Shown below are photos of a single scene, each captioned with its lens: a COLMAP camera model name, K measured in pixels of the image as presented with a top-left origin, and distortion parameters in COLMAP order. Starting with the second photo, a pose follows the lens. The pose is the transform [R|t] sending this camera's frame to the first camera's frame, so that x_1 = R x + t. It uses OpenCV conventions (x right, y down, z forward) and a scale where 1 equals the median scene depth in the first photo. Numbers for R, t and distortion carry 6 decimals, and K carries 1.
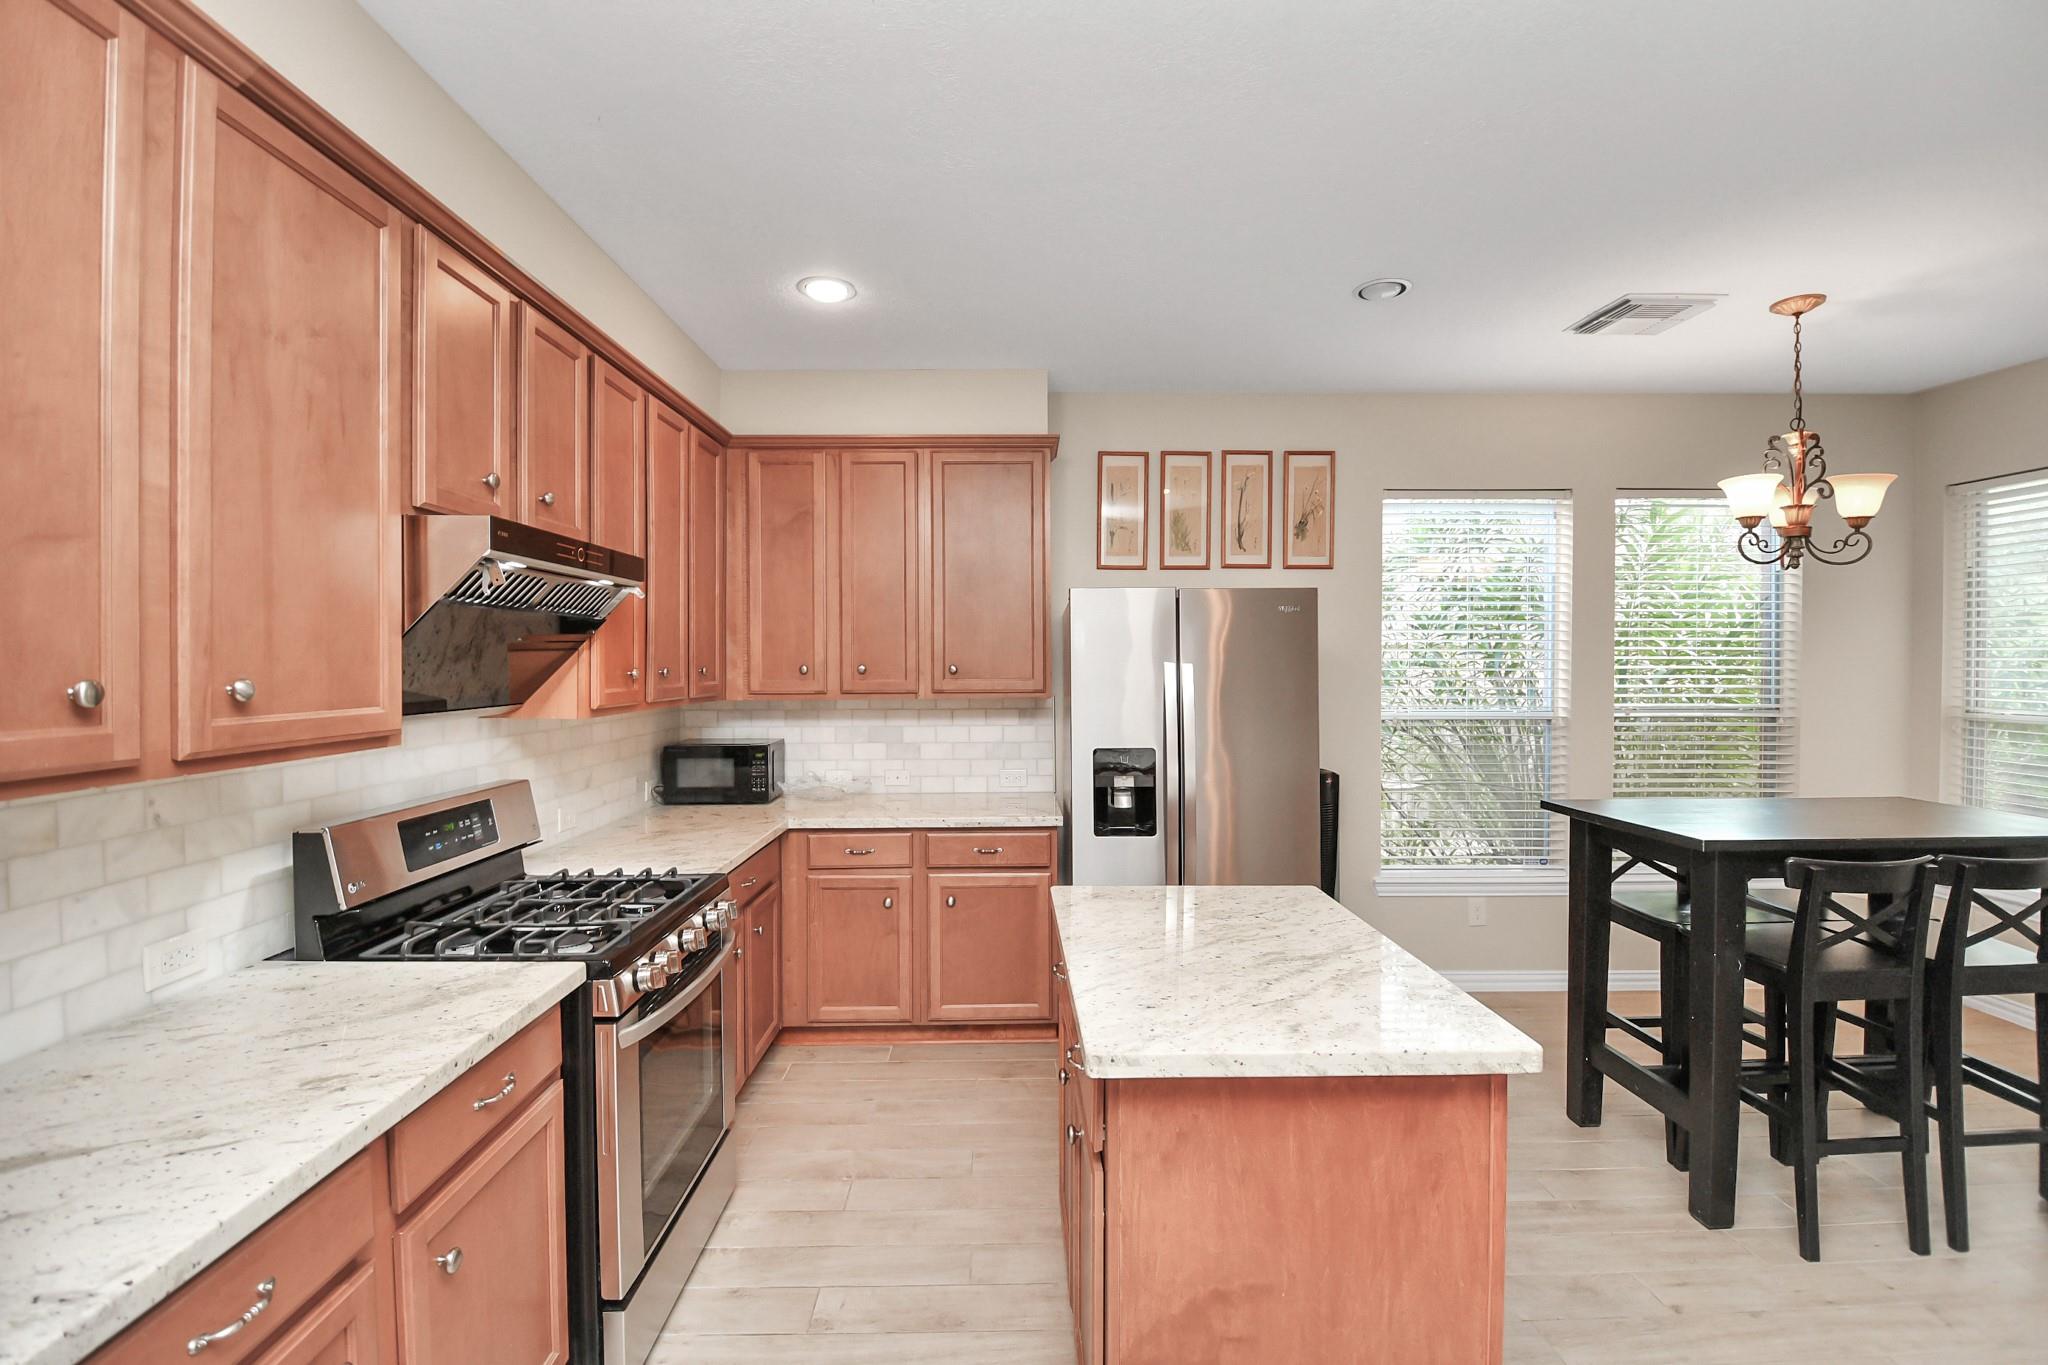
lens RADIAL K [[893.4, 0, 1022.1], [0, 893.4, 671.1], [0, 0, 1]] dist [0.013381, -0.021141]
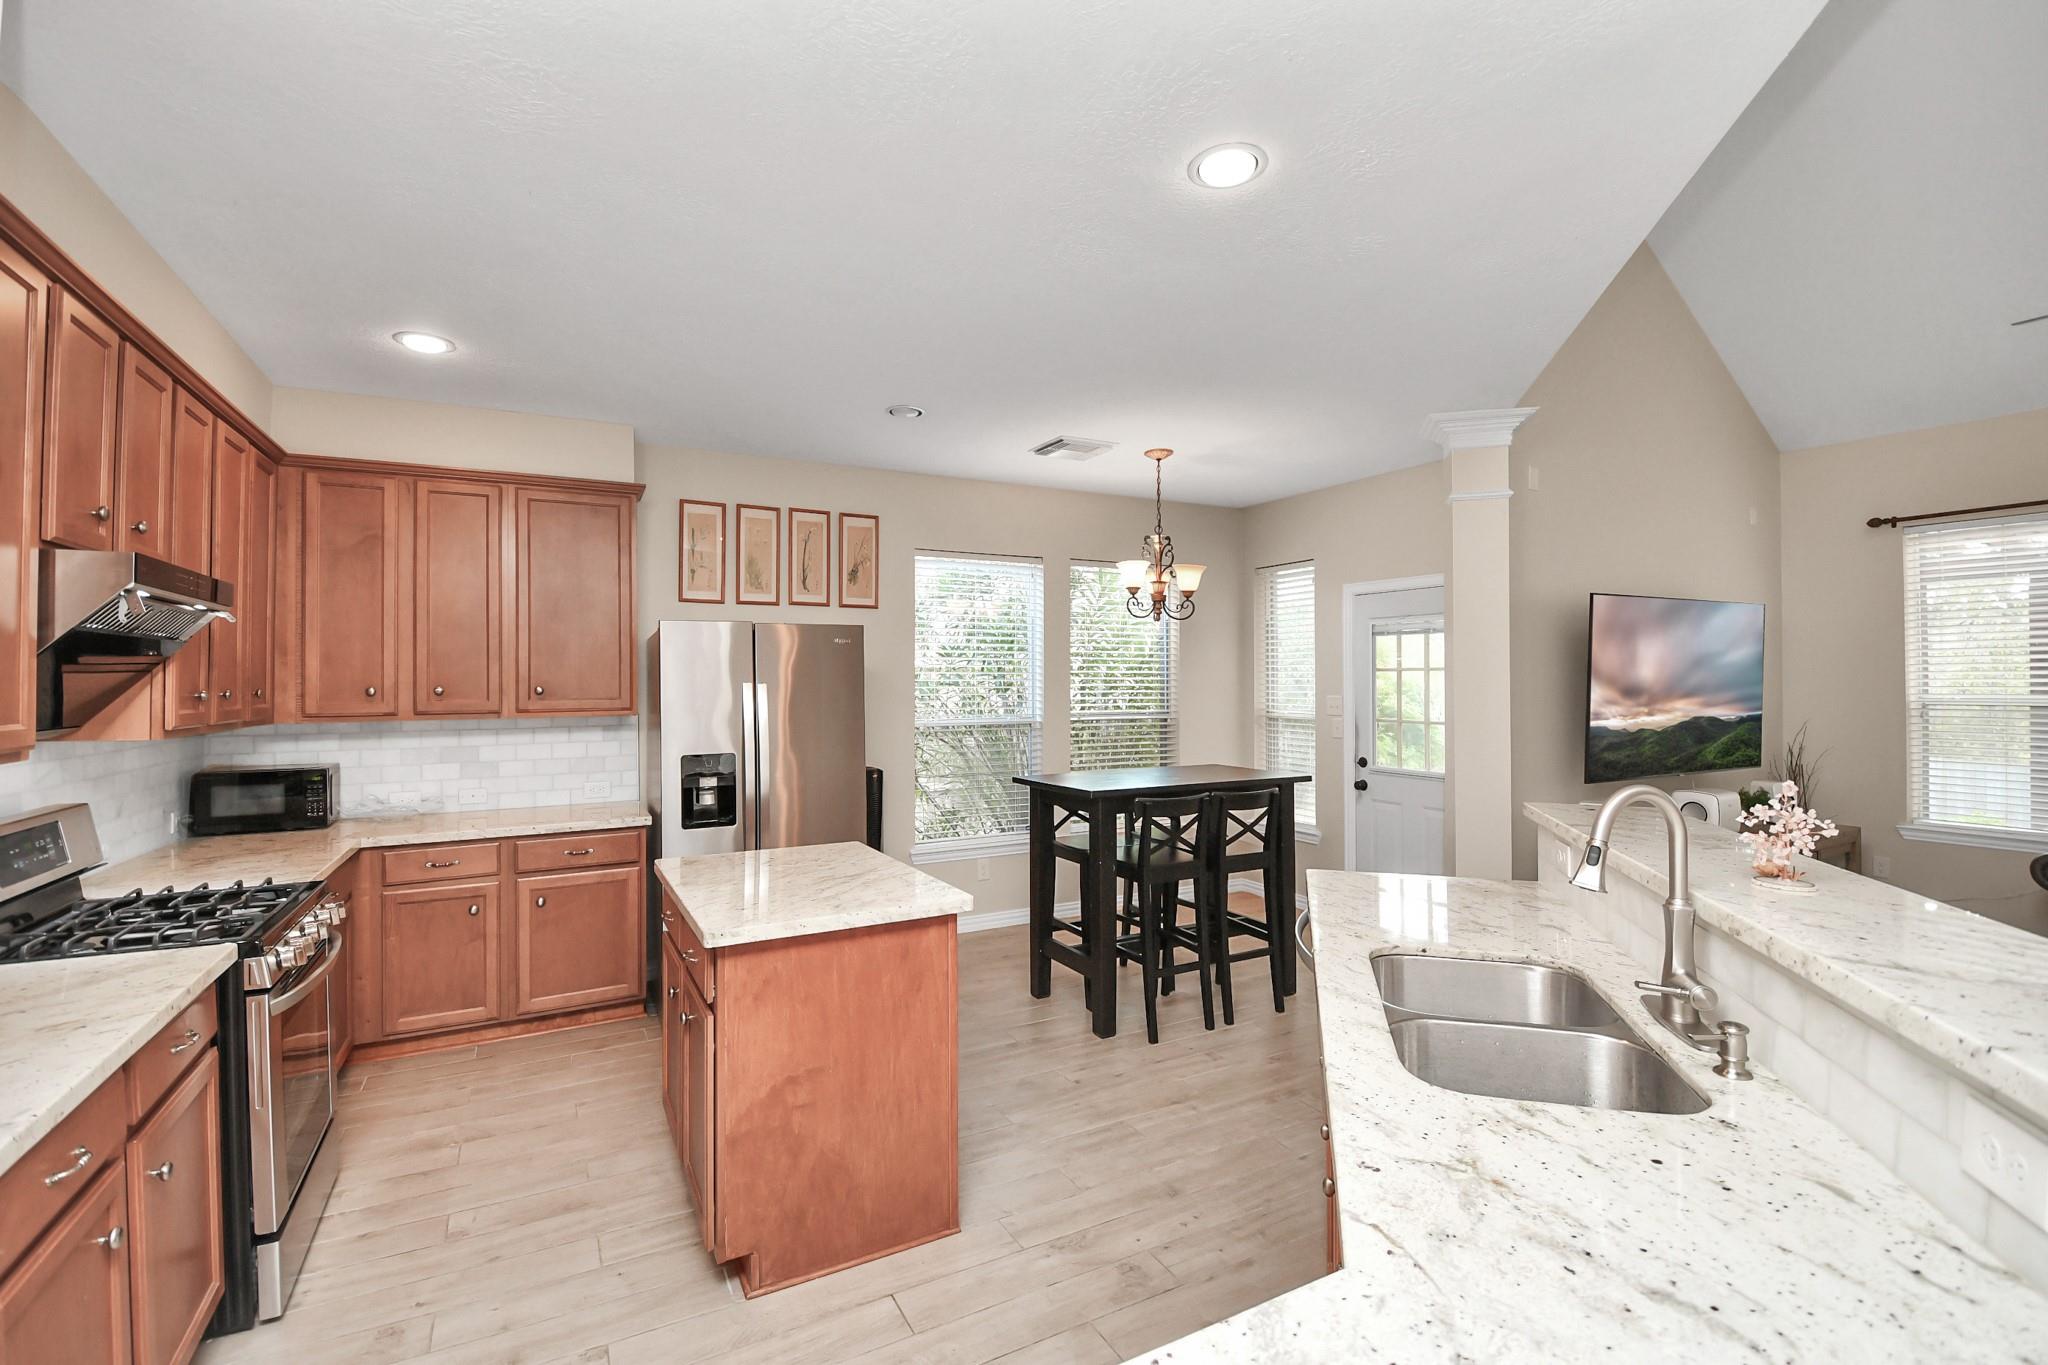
lens RADIAL K [[893.4, 0, 1022.1], [0, 893.4, 671.1], [0, 0, 1]] dist [0.013381, -0.021141]
pose [[0.888951, 0.002031, 0.457998, -0.068238], [0.009166, 0.999711, -0.022225, 0.005653], [-0.457911, 0.023955, 0.888675, -0.292751]]
